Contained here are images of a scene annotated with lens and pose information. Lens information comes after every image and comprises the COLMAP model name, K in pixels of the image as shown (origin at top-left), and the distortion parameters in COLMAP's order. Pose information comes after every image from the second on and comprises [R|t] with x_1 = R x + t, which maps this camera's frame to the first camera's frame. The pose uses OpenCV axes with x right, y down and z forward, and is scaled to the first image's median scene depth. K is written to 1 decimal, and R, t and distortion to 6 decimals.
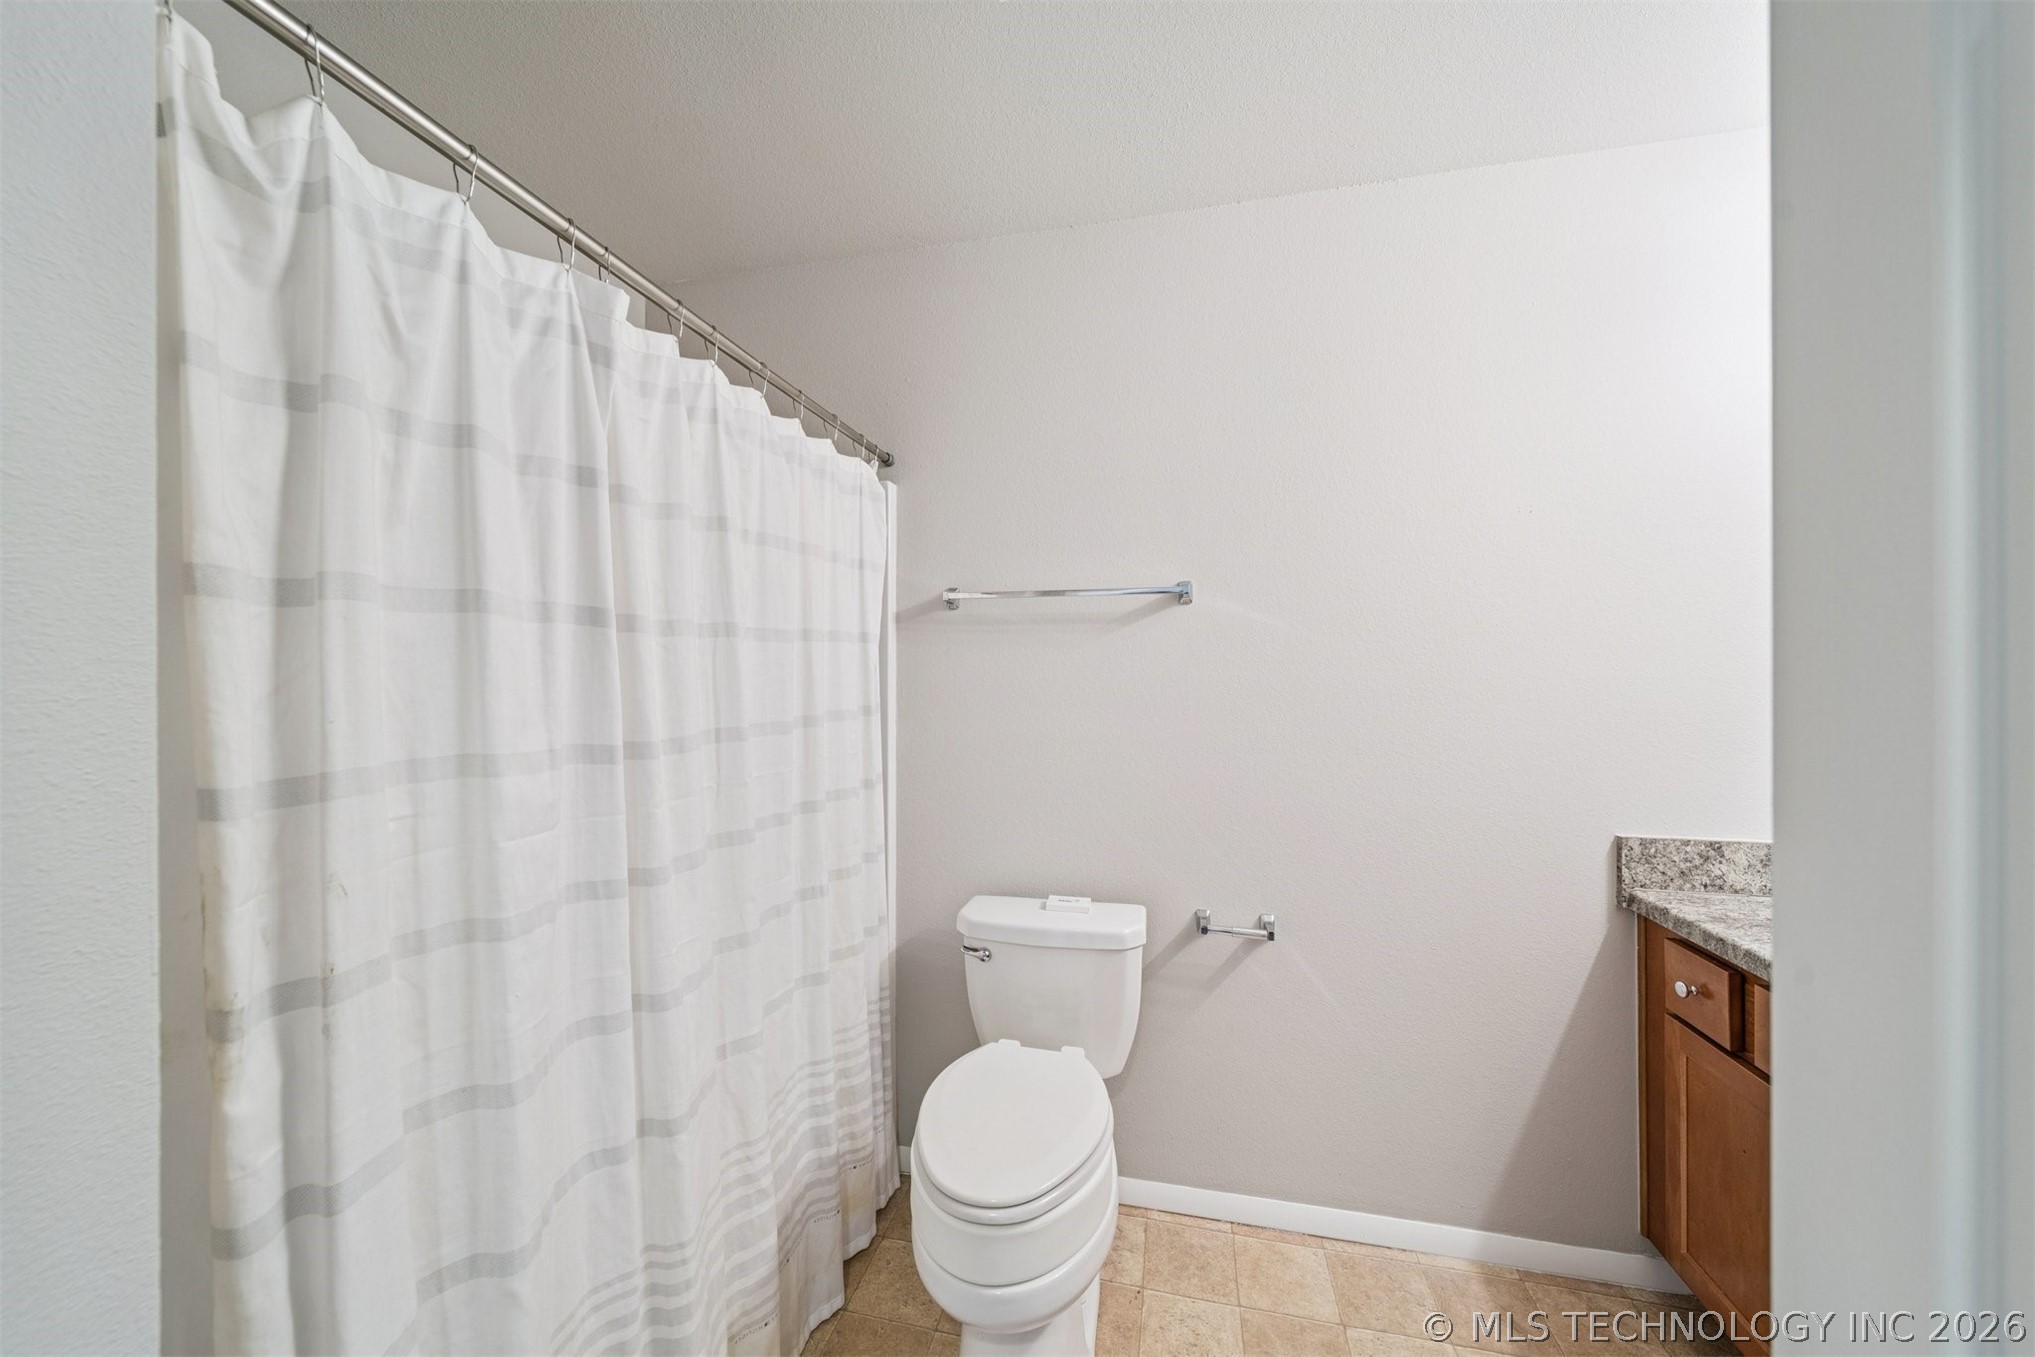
lens RADIAL K [[730.3, 0, 1021.4], [0, 730.3, 680.3], [0, 0, 1]] dist [0.003327, 0.000173]
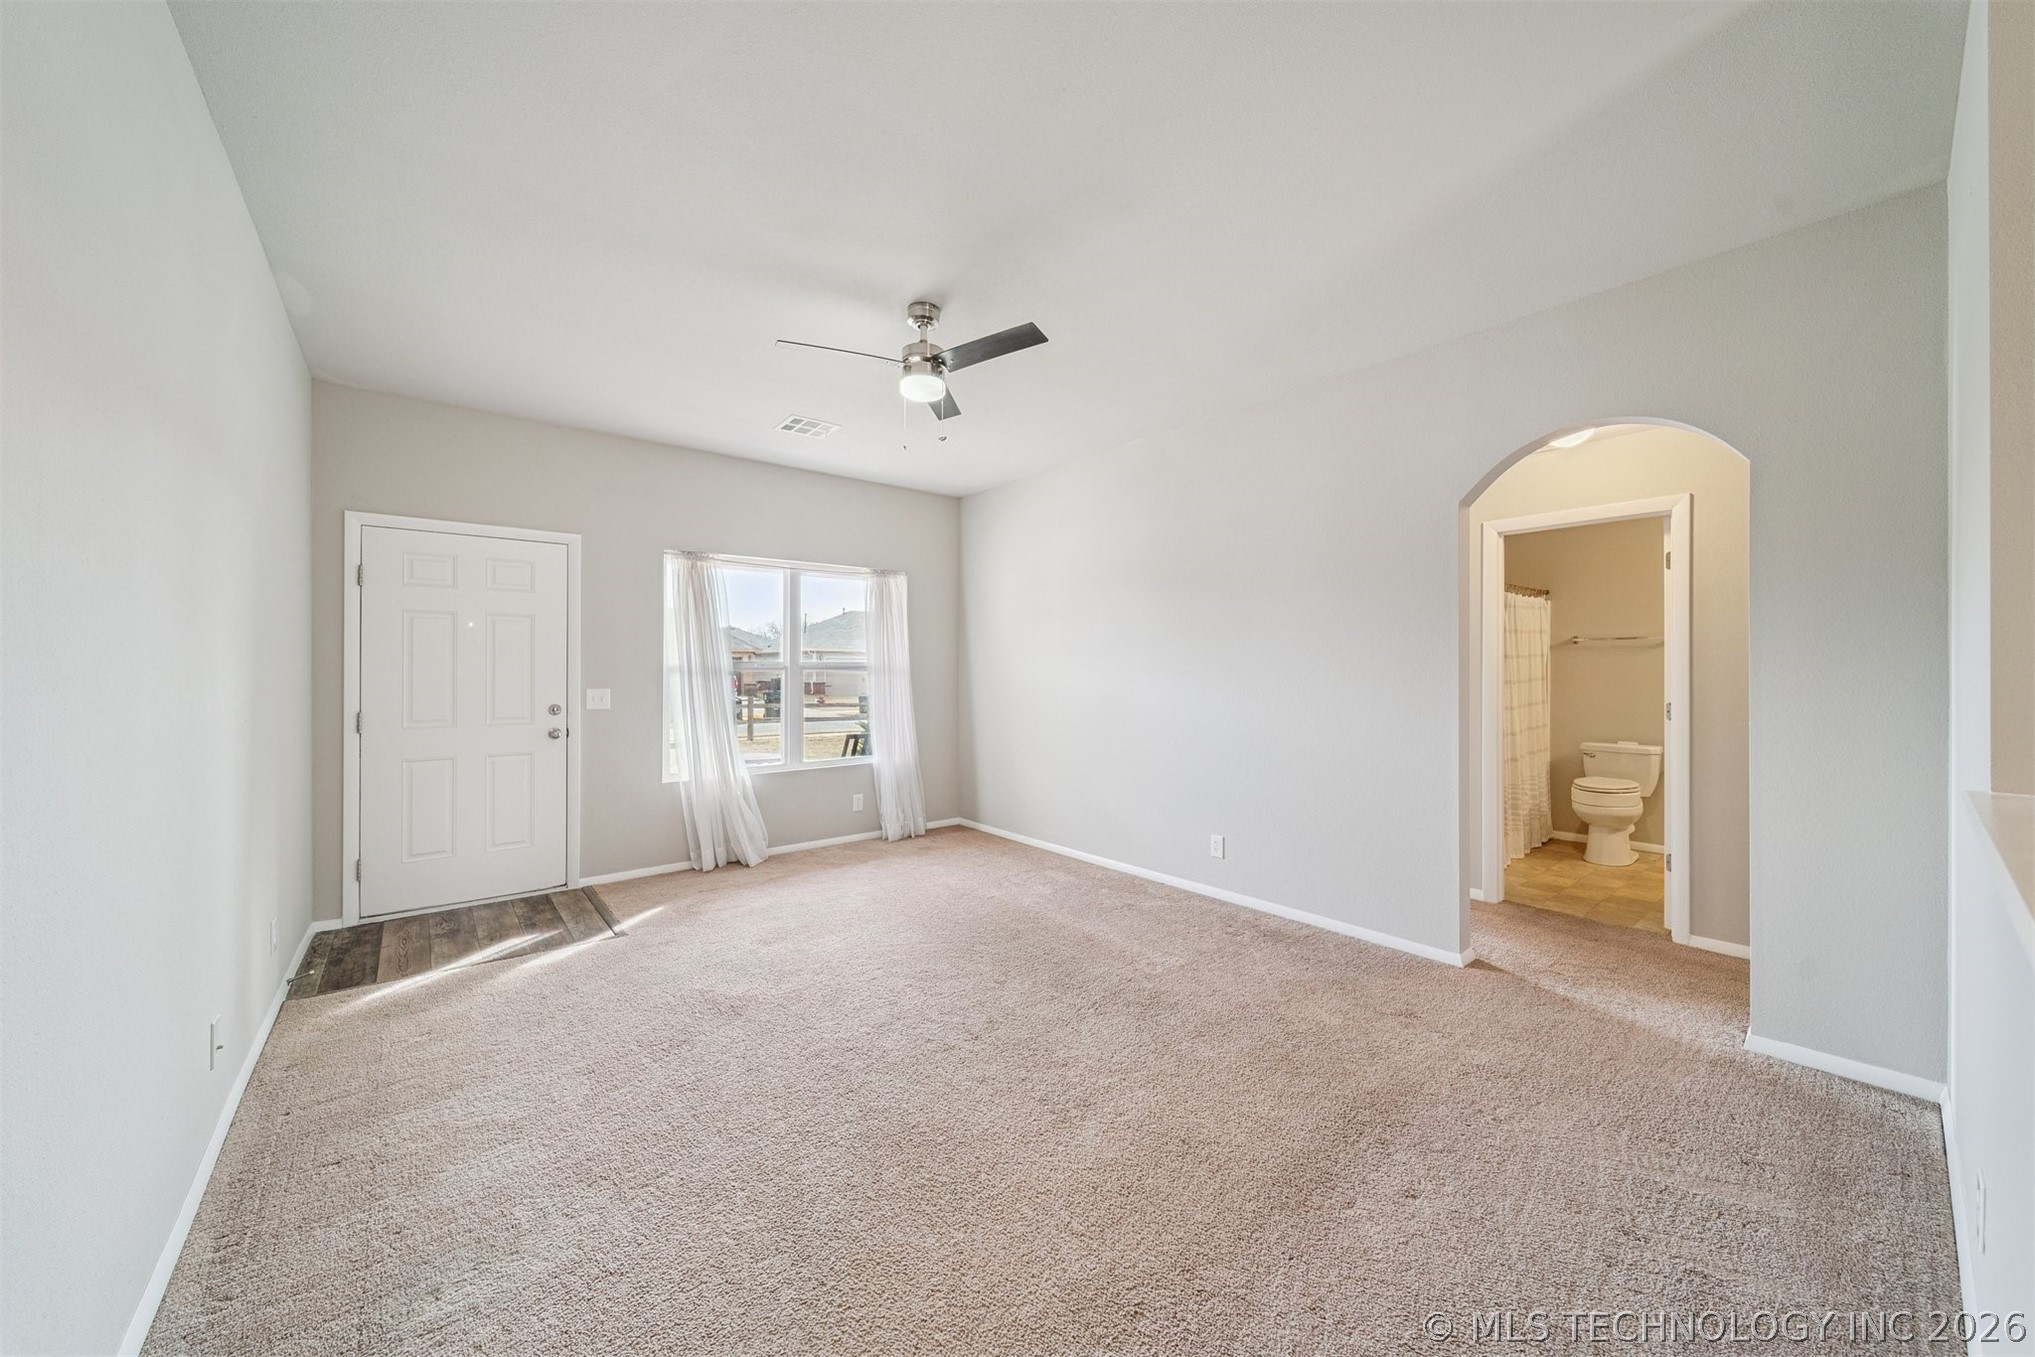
lens RADIAL K [[730.3, 0, 1011.4], [0, 730.3, 669.2], [0, 0, 1]] dist [0.003327, 0.000173]
pose [[0.790320, 0.010892, -0.612598, -0.096175], [-0.009474, 0.999940, 0.005557, 0.006164], [0.612621, 0.001411, 0.790375, -2.972644]]
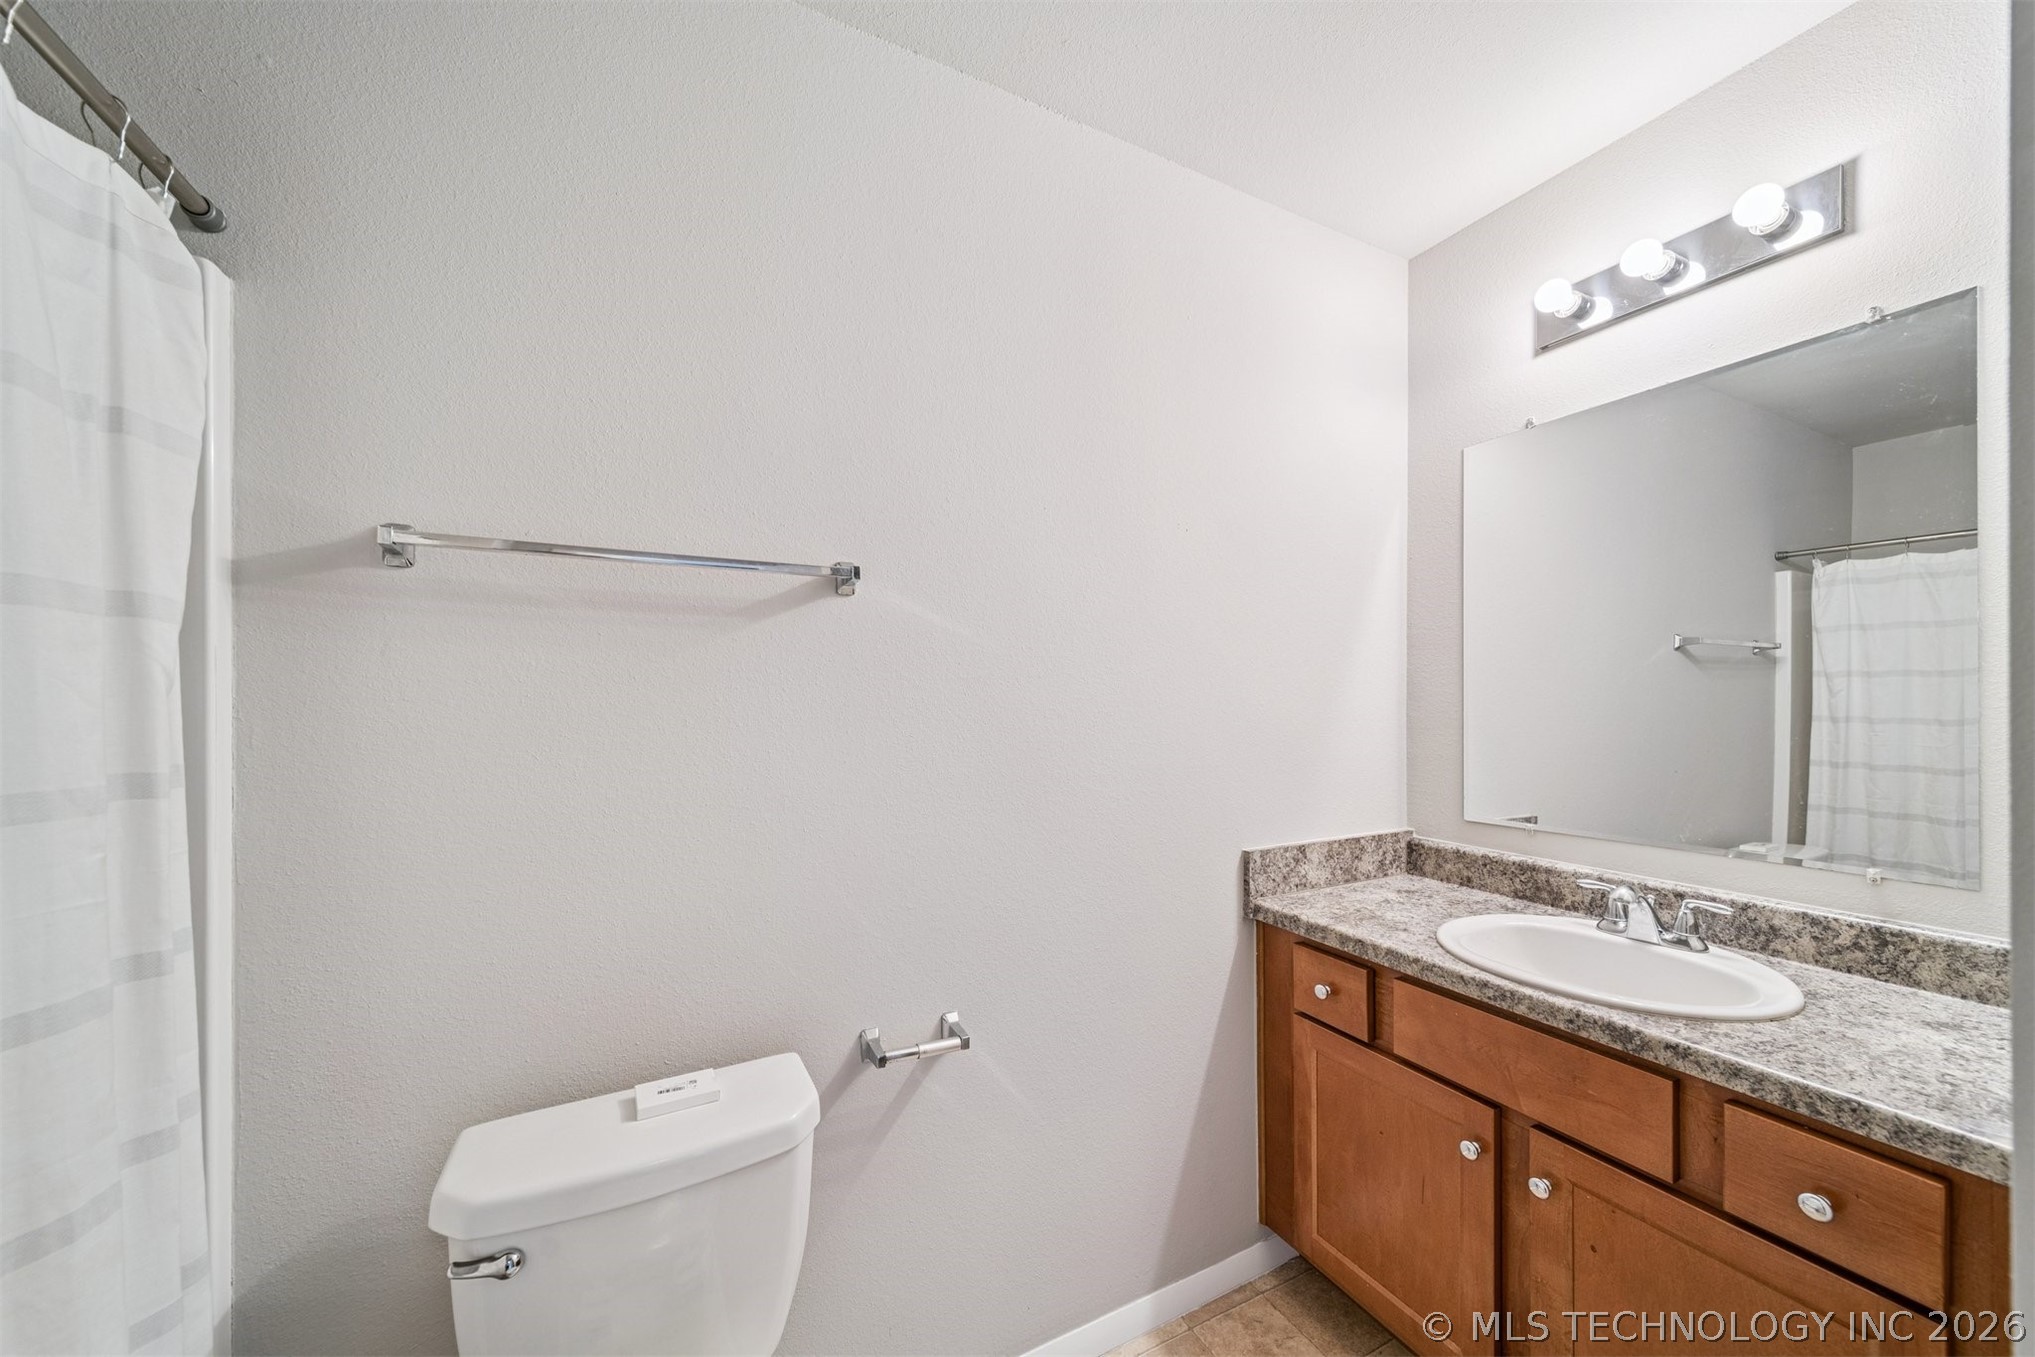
lens RADIAL K [[730.3, 0, 1013.3], [0, 730.3, 698.7], [0, 0, 1]] dist [0.003327, 0.000173]
pose [[0.771182, -0.002518, 0.636610, -0.102571], [0.005825, 0.999978, -0.003100, -0.002978], [-0.636588, 0.006099, 0.771180, 0.399914]]
